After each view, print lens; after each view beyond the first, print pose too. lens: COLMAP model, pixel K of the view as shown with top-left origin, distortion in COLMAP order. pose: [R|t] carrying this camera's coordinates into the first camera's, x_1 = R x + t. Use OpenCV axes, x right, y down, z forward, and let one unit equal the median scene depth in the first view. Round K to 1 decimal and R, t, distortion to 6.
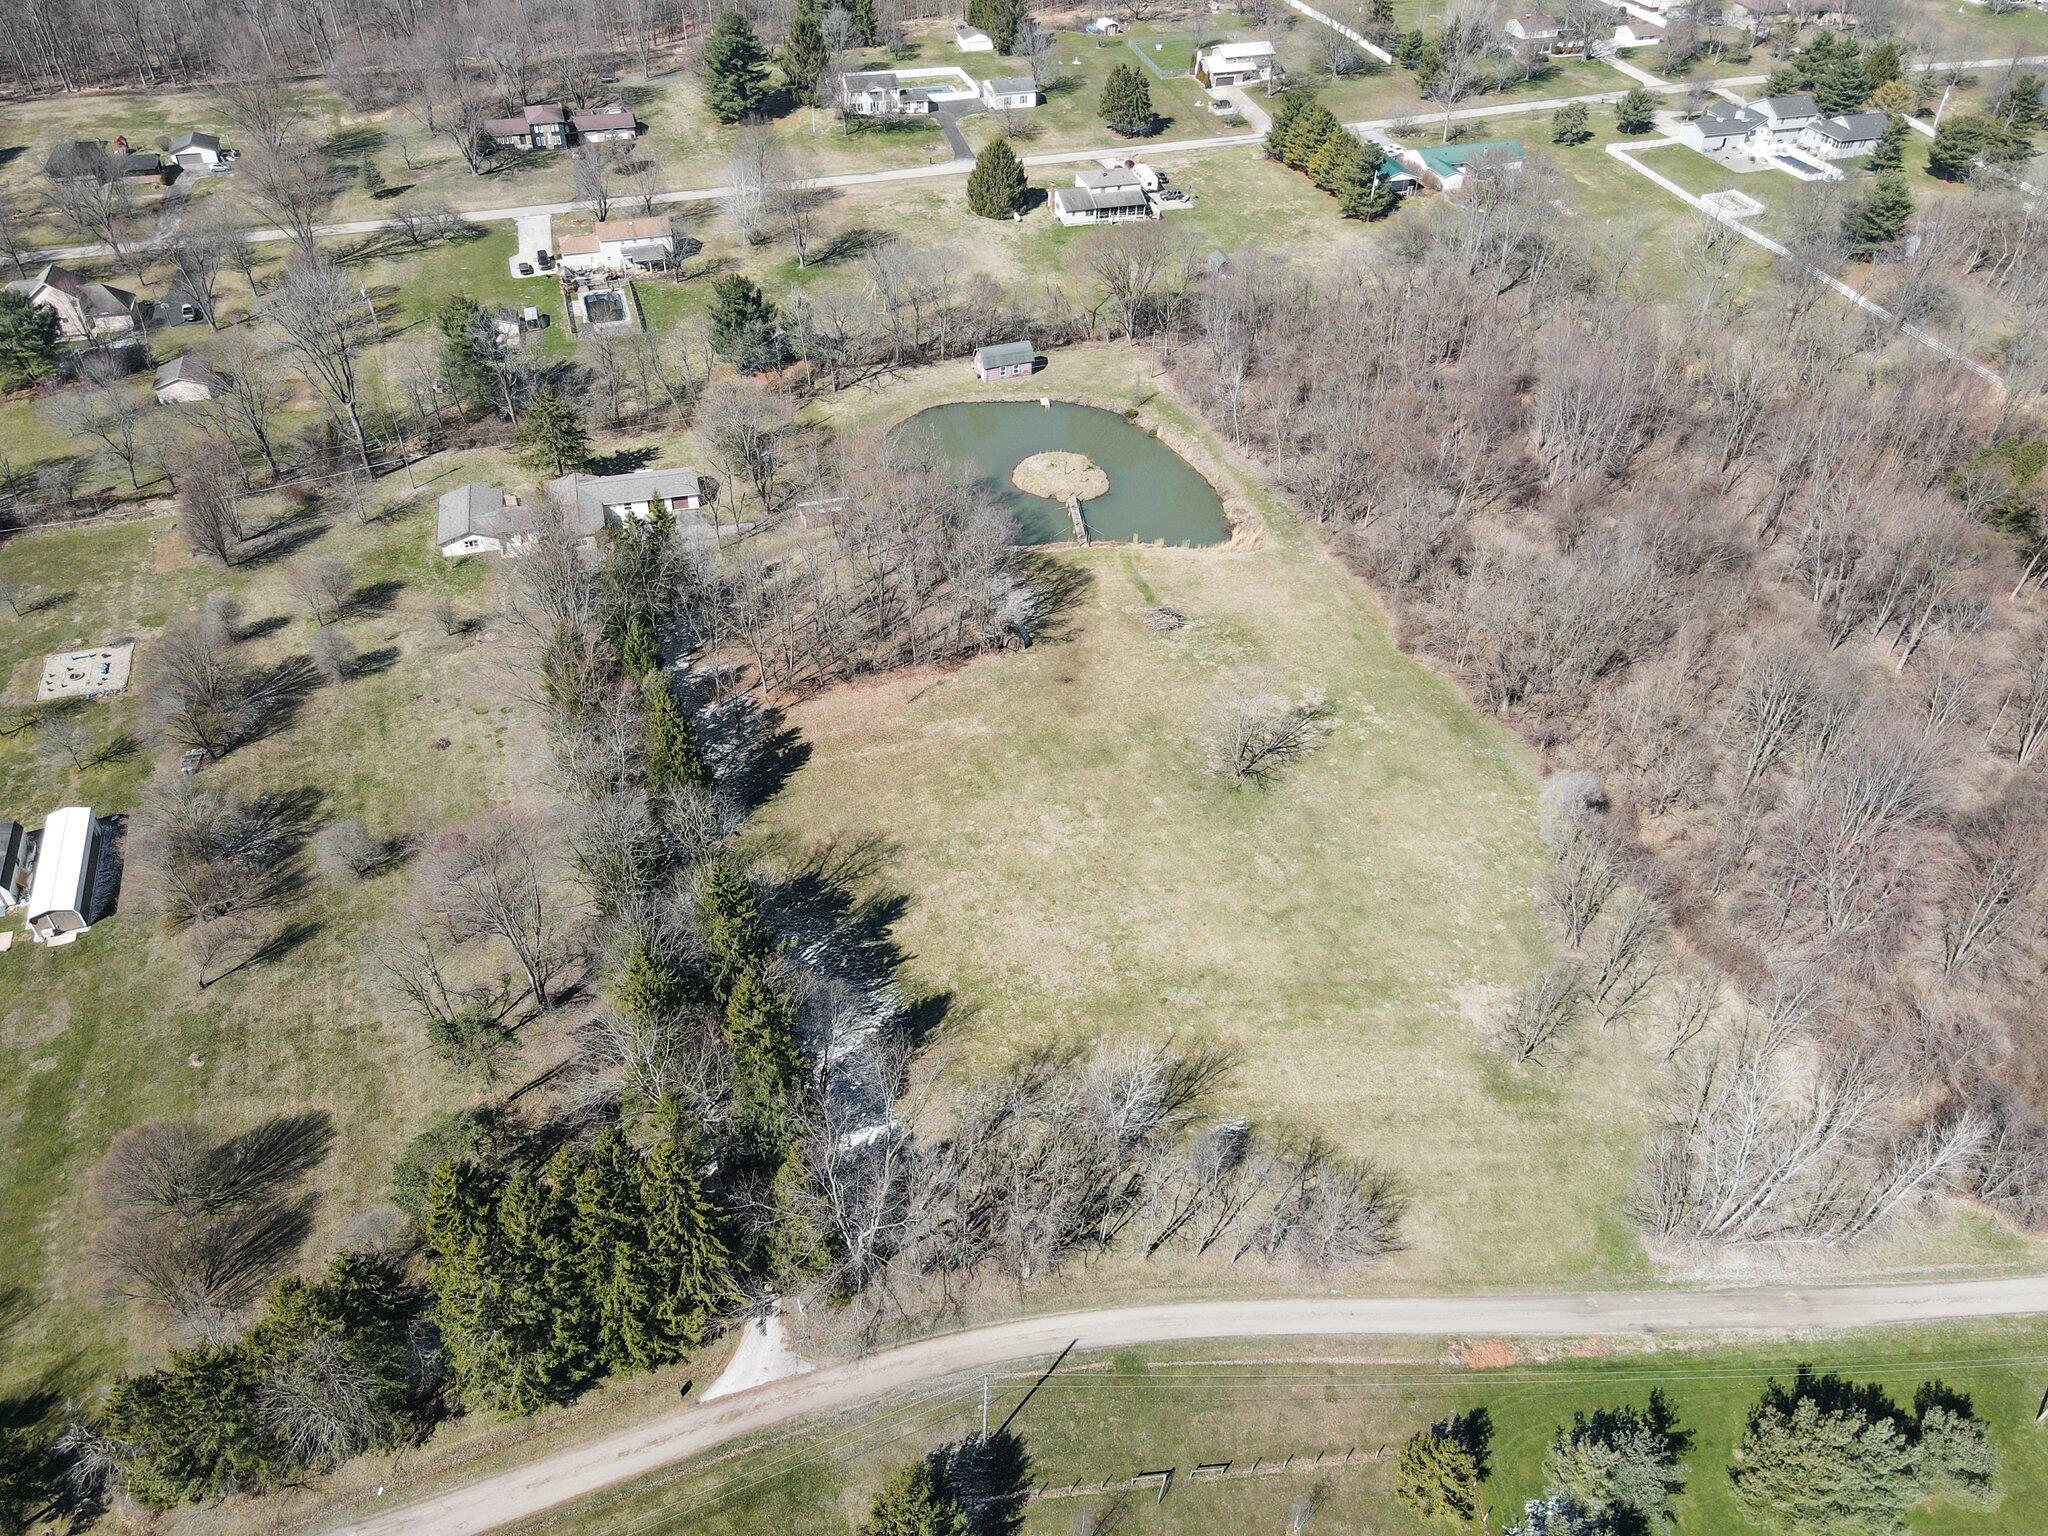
lens RADIAL K [[1494.4, 0, 1000.5], [0, 1494.4, 771.0], [0, 0, 1]] dist [-0.004050, 0.019486]
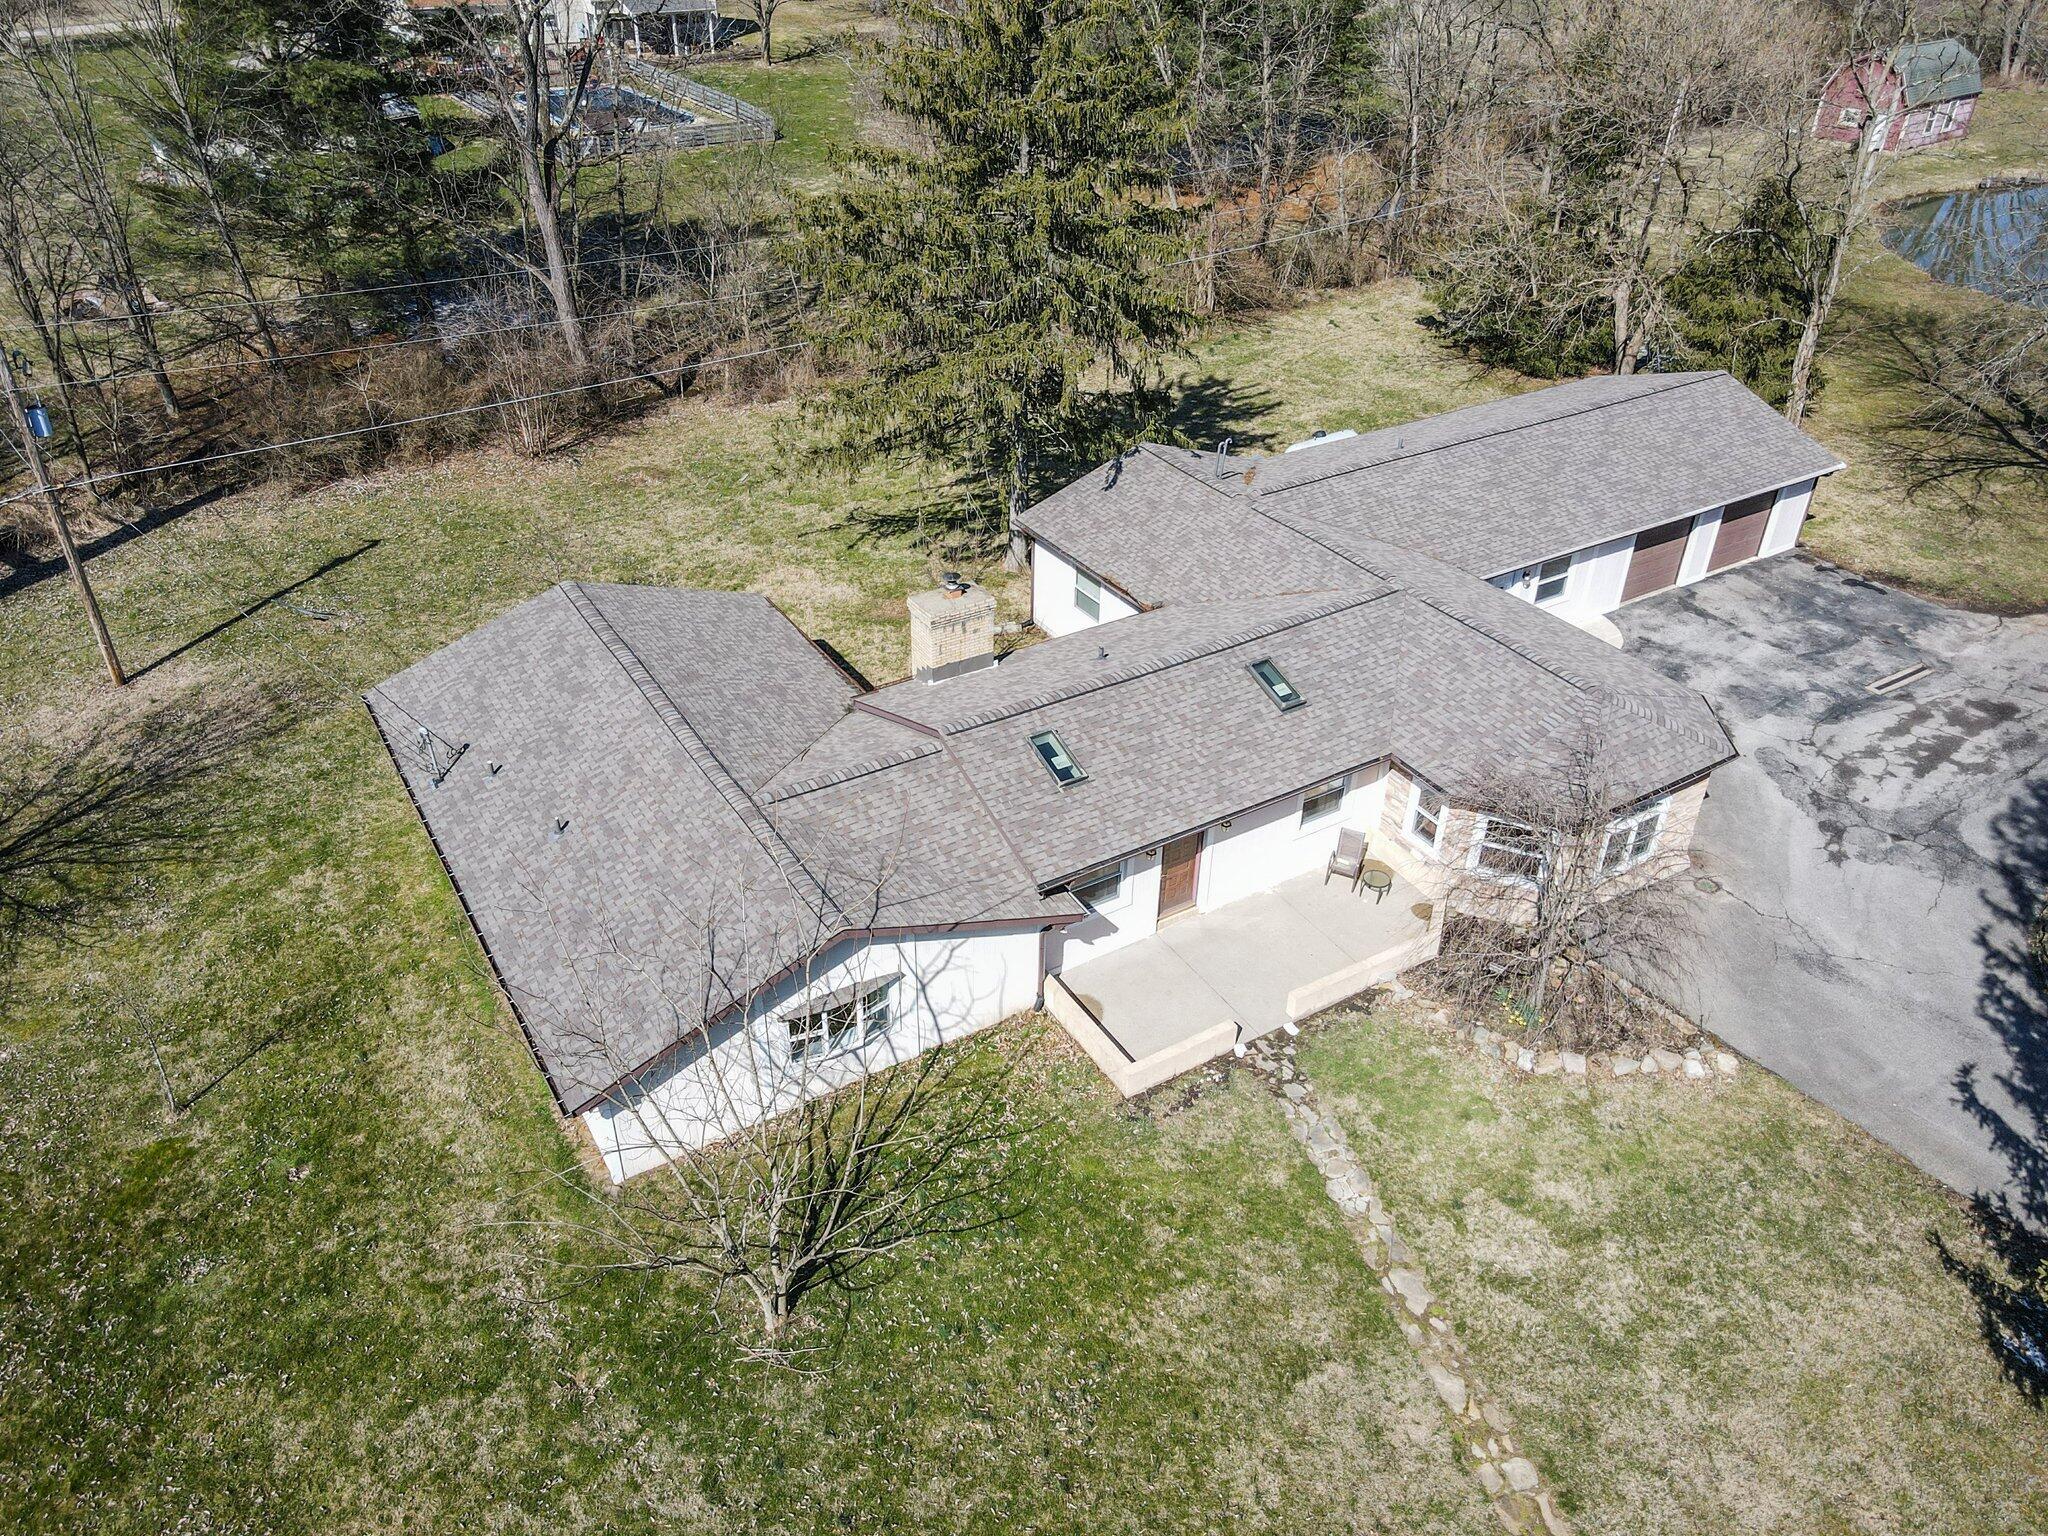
lens RADIAL K [[1494.4, 0, 1000.5], [0, 1494.4, 771.0], [0, 0, 1]] dist [-0.004050, 0.019486]
pose [[0.957837, -0.161310, 0.237753, -0.398207], [0.187583, 0.977910, -0.092225, -0.171429], [-0.217624, 0.132935, 0.966937, 0.960602]]
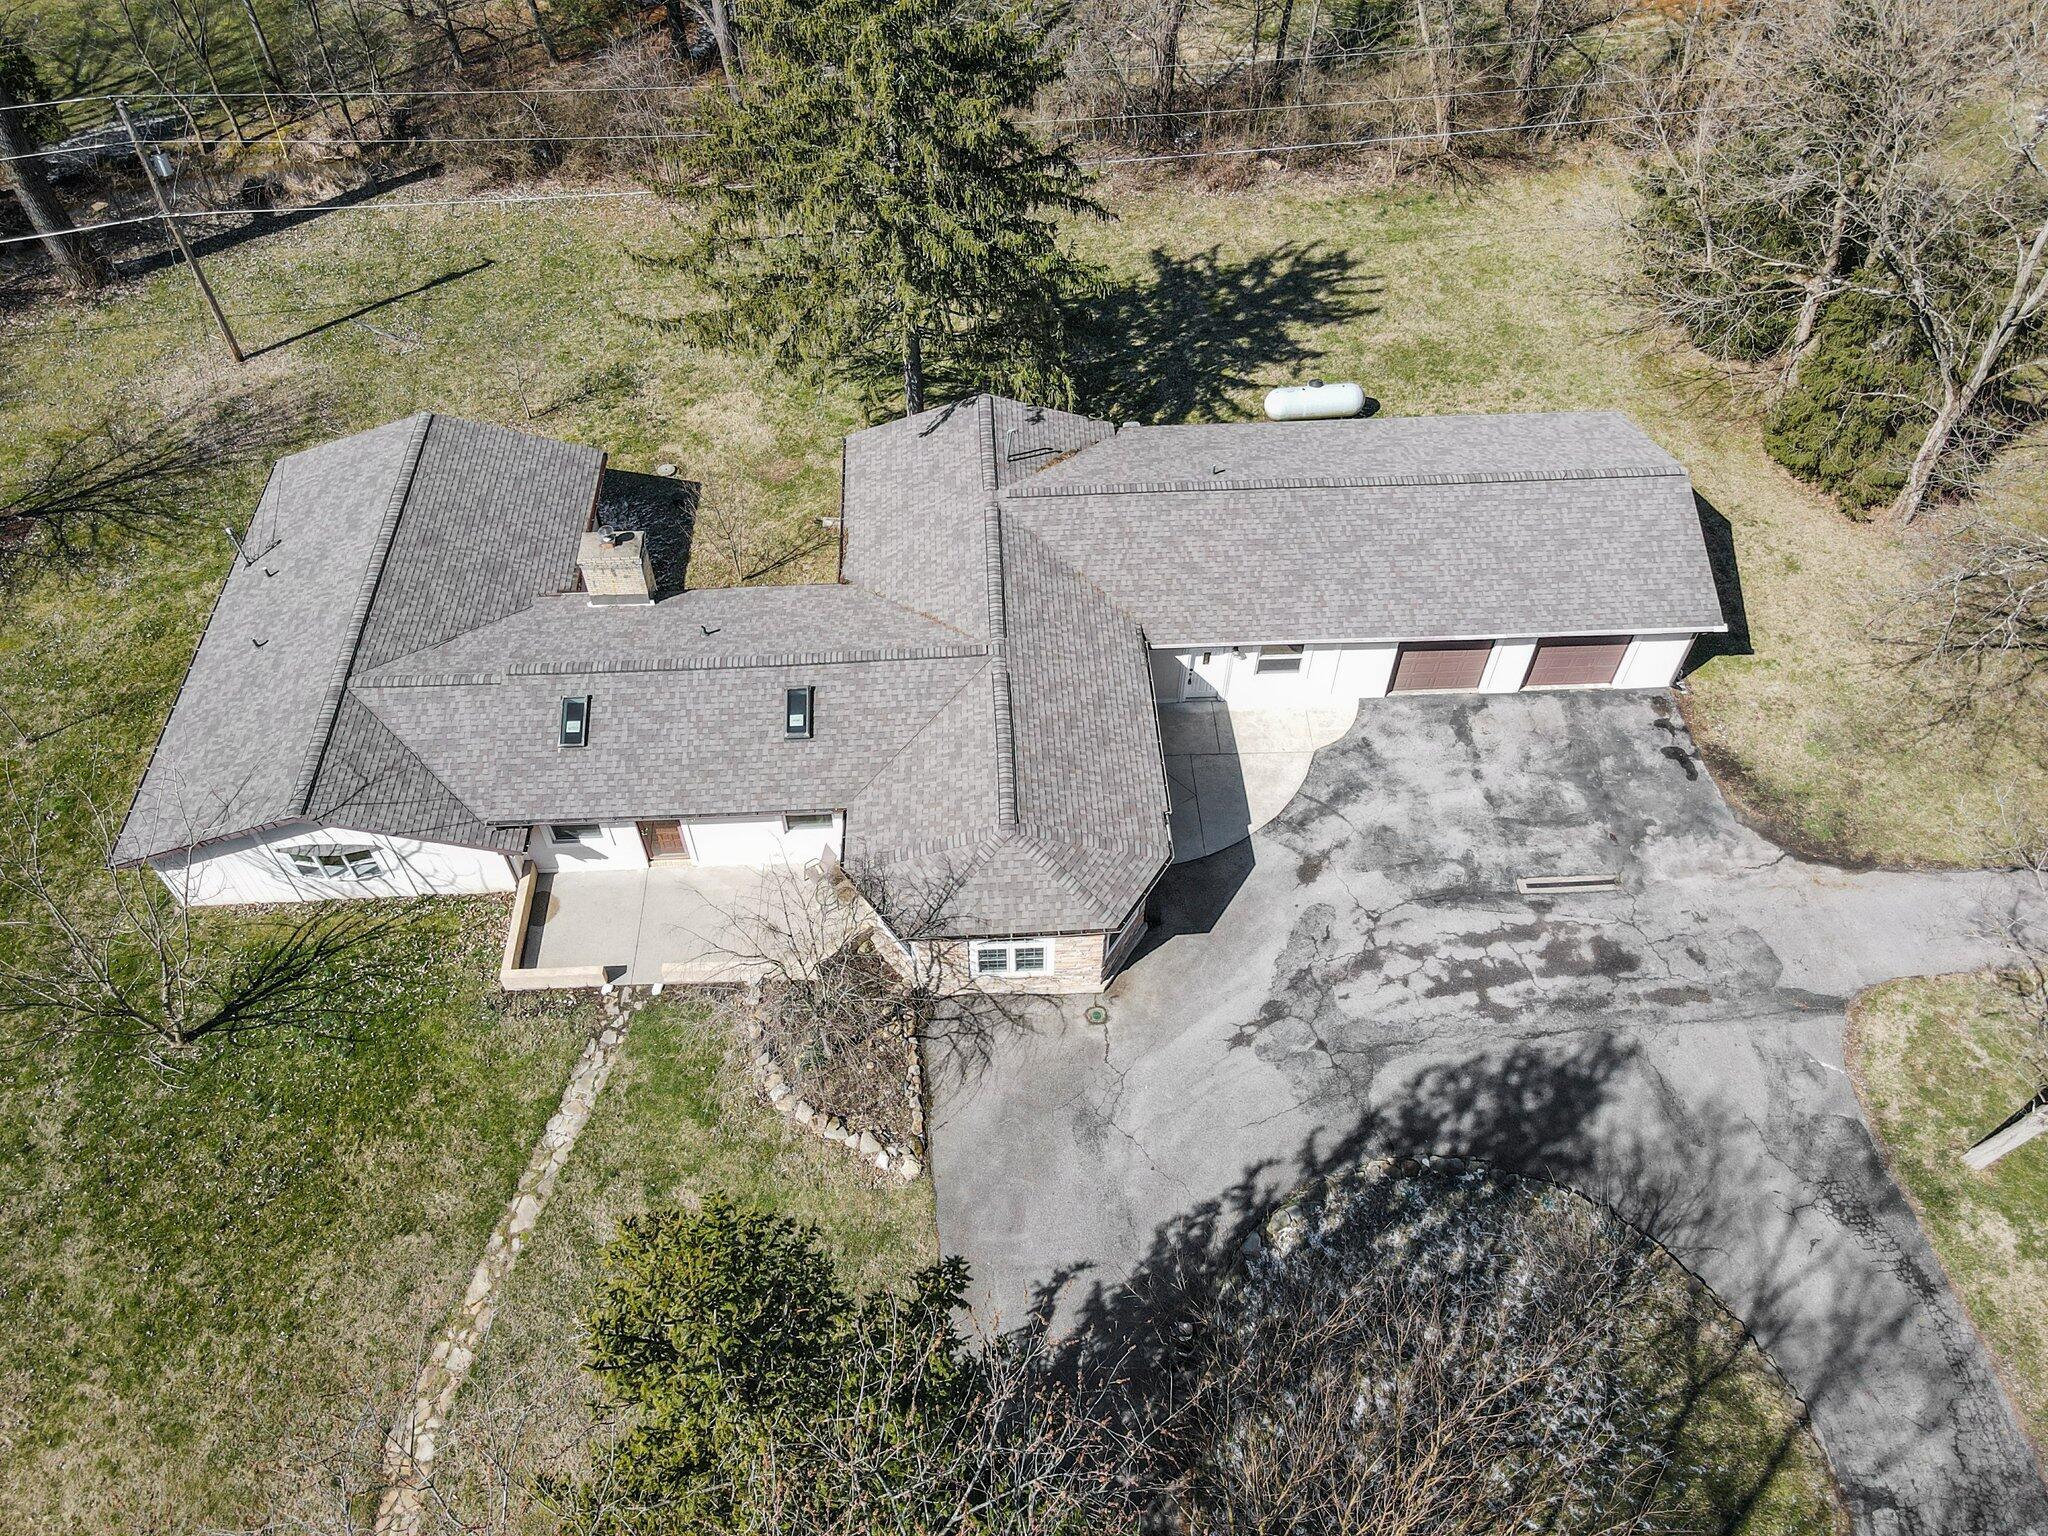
lens RADIAL K [[1482.3, 0, 1004.1], [0, 1482.3, 770.6], [0, 0, 1]] dist [-0.000213, 0.029143]
pose [[0.977554, 0.153418, -0.144399, -0.286315], [-0.123850, 0.972906, 0.195232, -0.218217], [0.170439, -0.172966, 0.970069, 0.934921]]
